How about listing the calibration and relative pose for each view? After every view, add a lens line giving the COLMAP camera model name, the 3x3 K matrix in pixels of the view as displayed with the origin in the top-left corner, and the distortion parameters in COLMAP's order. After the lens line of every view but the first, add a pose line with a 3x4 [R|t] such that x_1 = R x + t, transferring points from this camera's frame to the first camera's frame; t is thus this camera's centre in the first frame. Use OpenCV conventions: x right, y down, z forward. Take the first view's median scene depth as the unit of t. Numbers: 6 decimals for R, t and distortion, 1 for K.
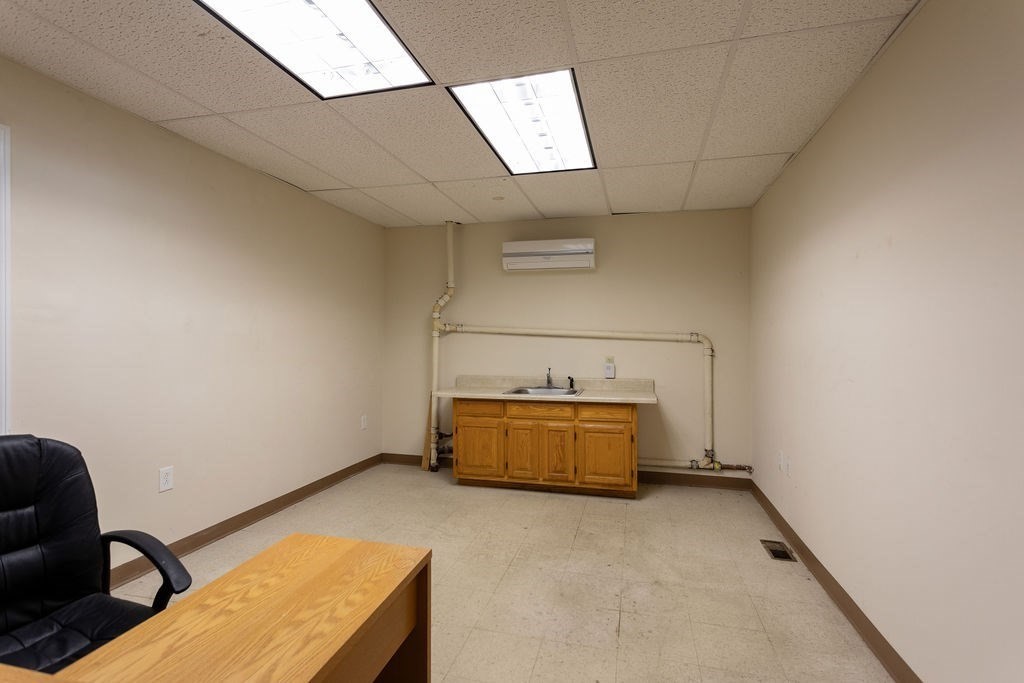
lens RADIAL K [[485.5, 0, 508.6], [0, 485.5, 340.6], [0, 0, 1]] dist [0.023787, 0.000736]
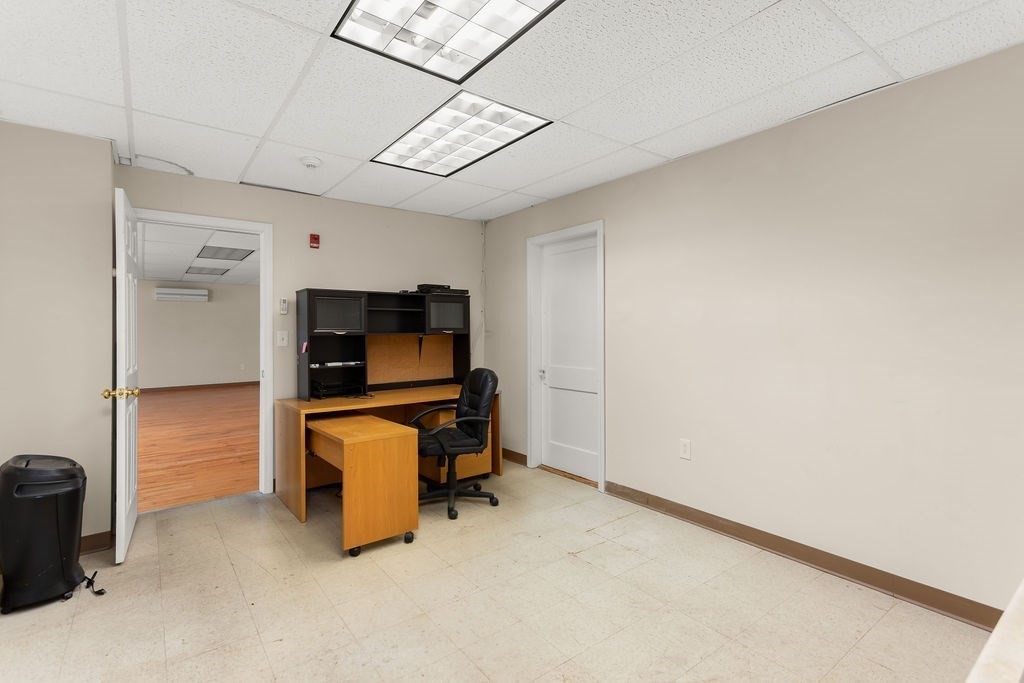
lens RADIAL K [[485.5, 0, 508.6], [0, 485.5, 340.6], [0, 0, 1]] dist [0.023787, 0.000736]
pose [[-0.625958, 0.007876, -0.779817, 0.496154], [-0.000545, 0.999944, 0.010537, 0.008464], [0.779857, 0.007021, -0.625919, 1.441757]]
